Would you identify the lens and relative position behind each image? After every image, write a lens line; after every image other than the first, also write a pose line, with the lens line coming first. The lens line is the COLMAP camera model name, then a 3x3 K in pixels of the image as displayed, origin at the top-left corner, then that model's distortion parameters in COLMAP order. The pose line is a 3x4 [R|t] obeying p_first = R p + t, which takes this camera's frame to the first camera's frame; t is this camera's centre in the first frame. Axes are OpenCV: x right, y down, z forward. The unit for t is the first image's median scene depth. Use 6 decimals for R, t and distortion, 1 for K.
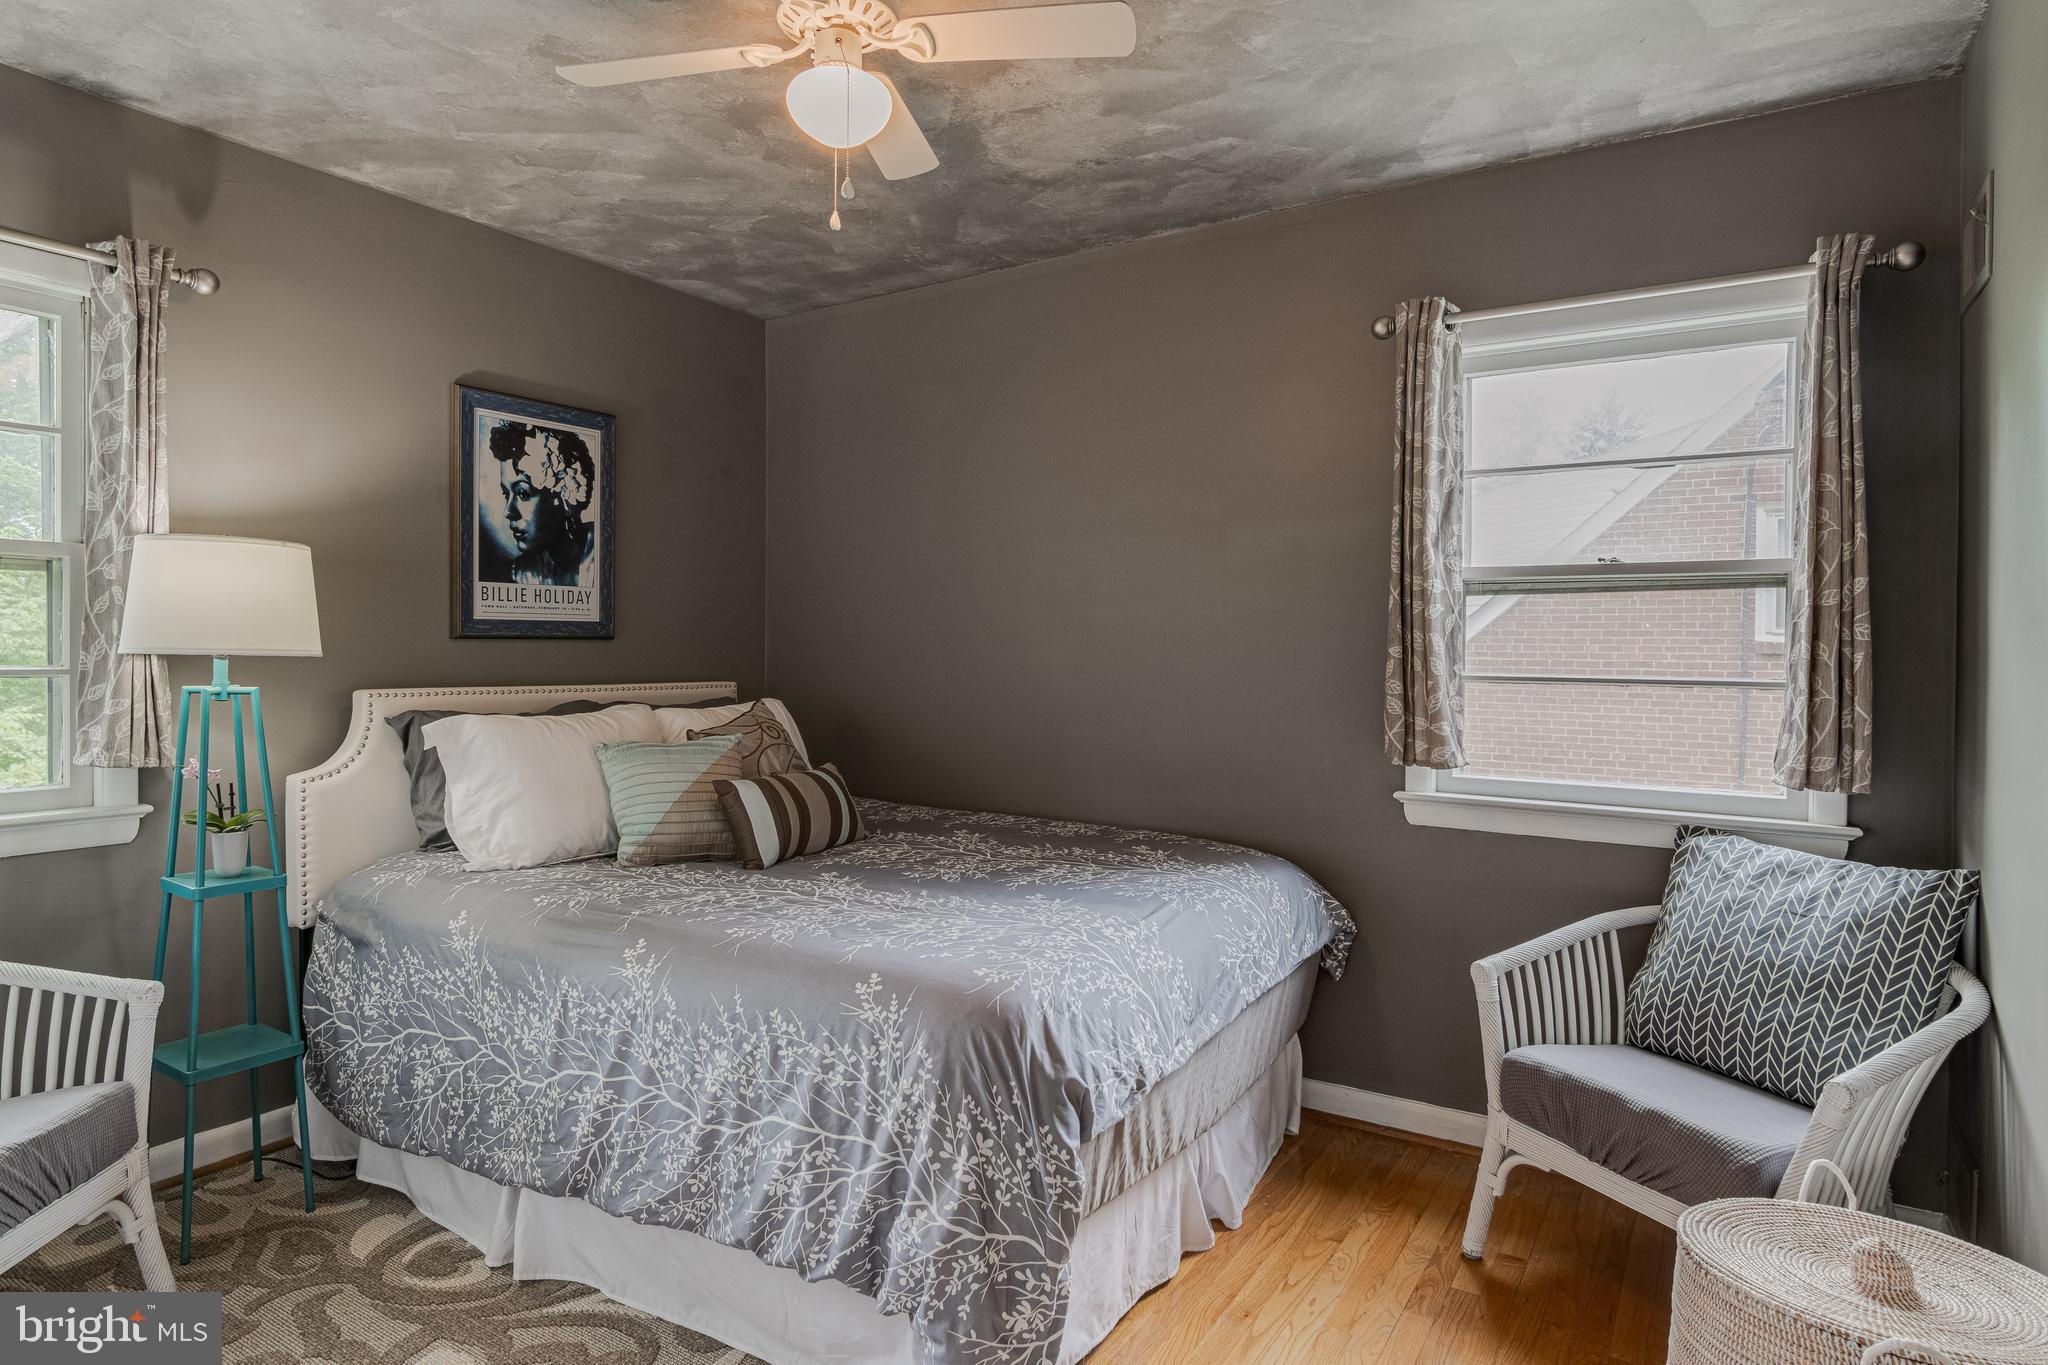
lens RADIAL K [[1216.7, 0, 1026.0], [0, 1216.7, 672.5], [0, 0, 1]] dist [-0.005635, -0.000751]
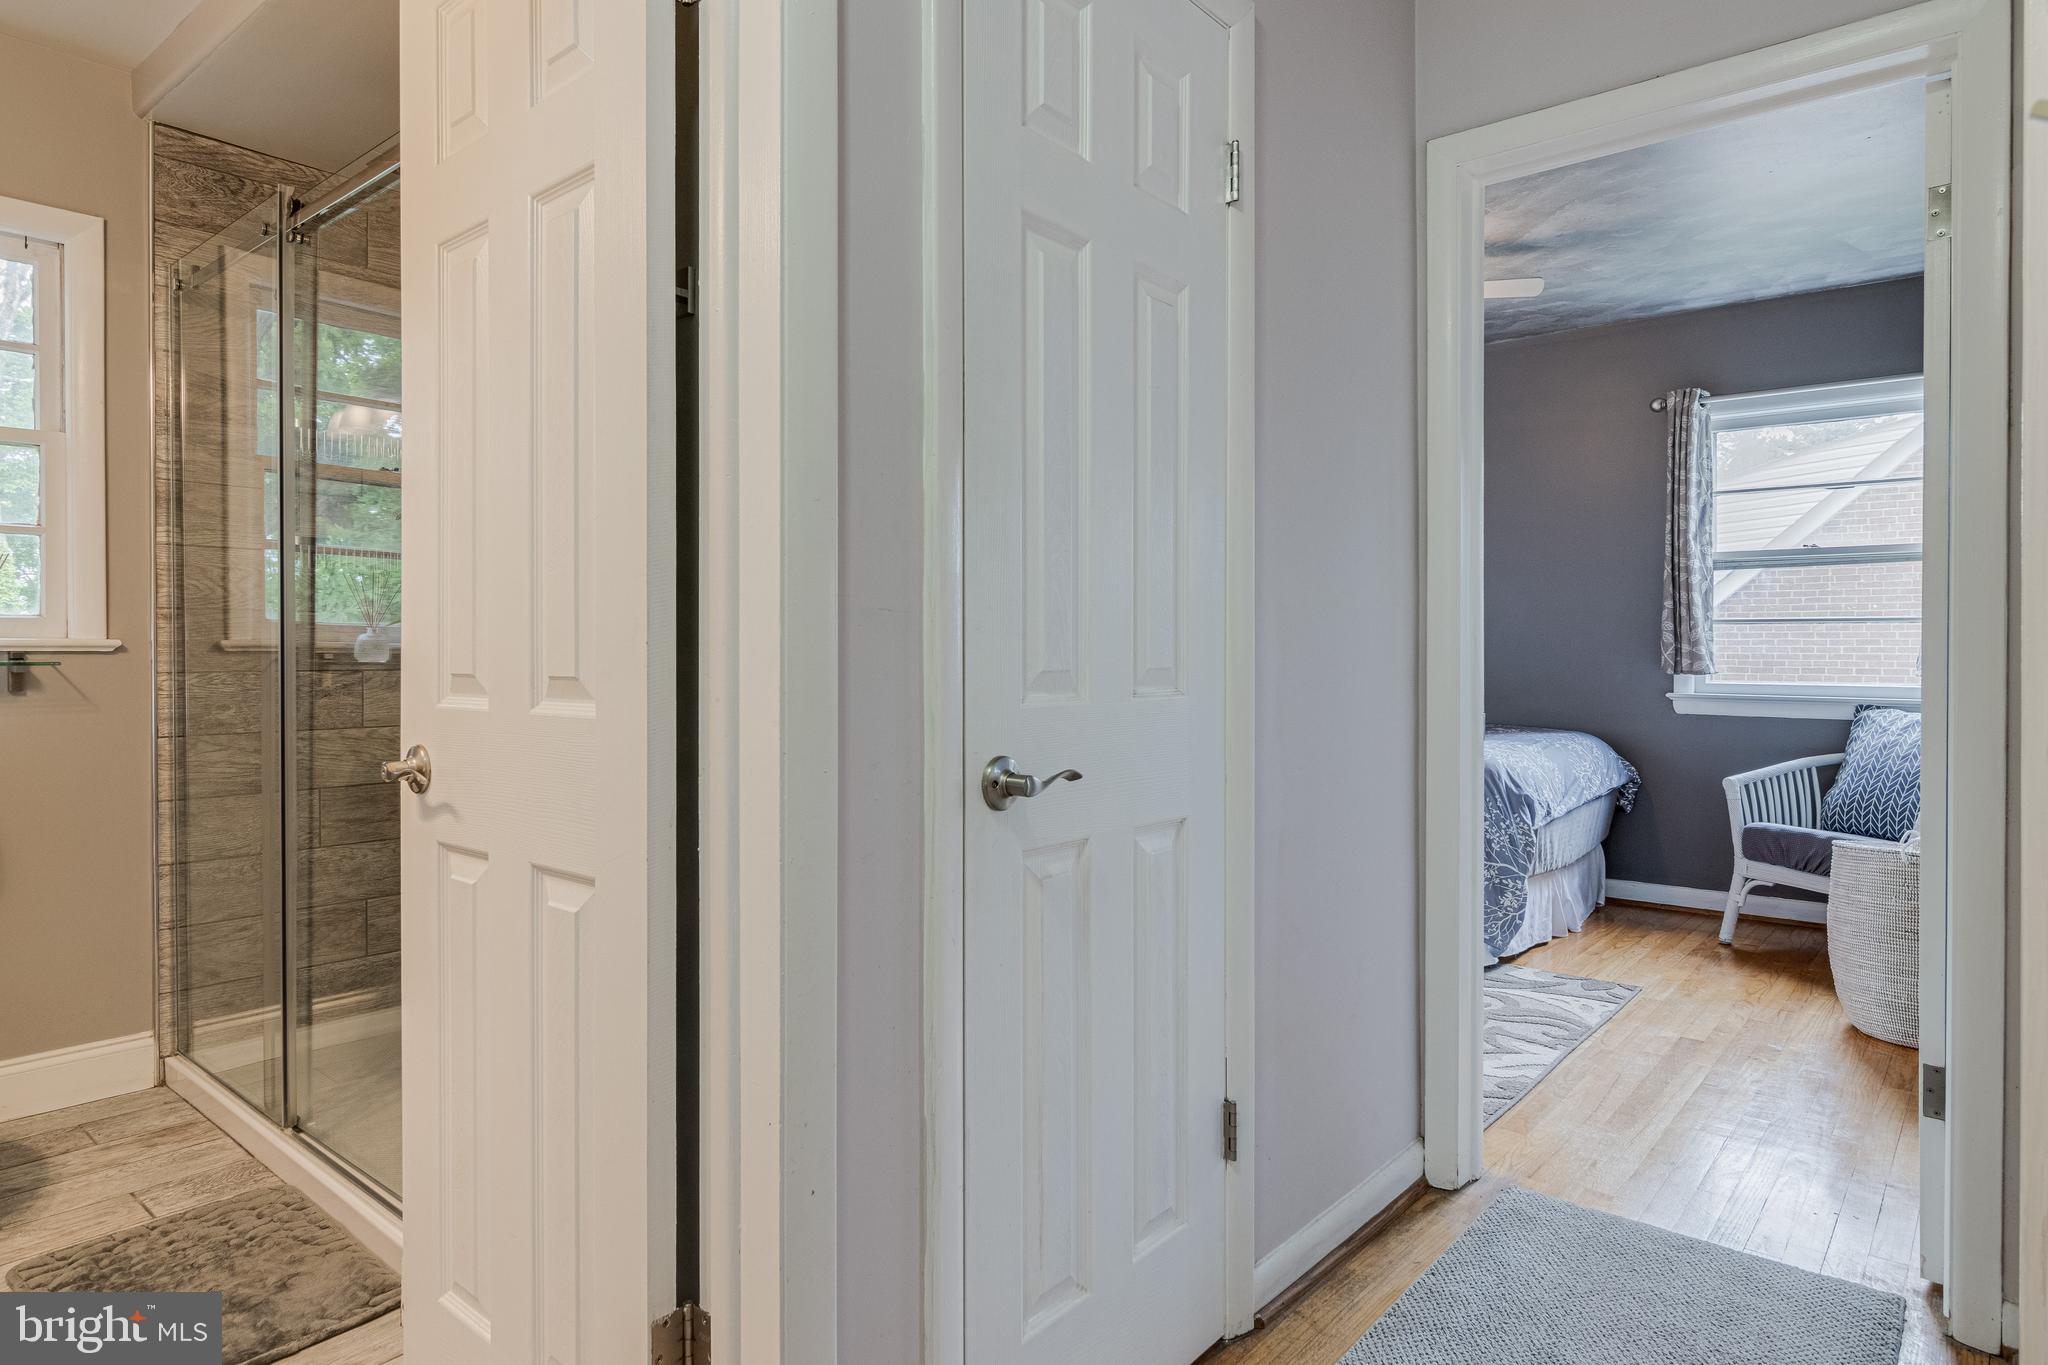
lens RADIAL K [[1176.6, 0, 1023.7], [0, 1176.6, 658.9], [0, 0, 1]] dist [-0.003799, -0.000514]
pose [[0.986624, -0.004224, -0.162957, -0.300272], [0.003067, 0.999968, -0.007355, 0.066488], [0.162983, 0.006757, 0.986606, -0.713579]]
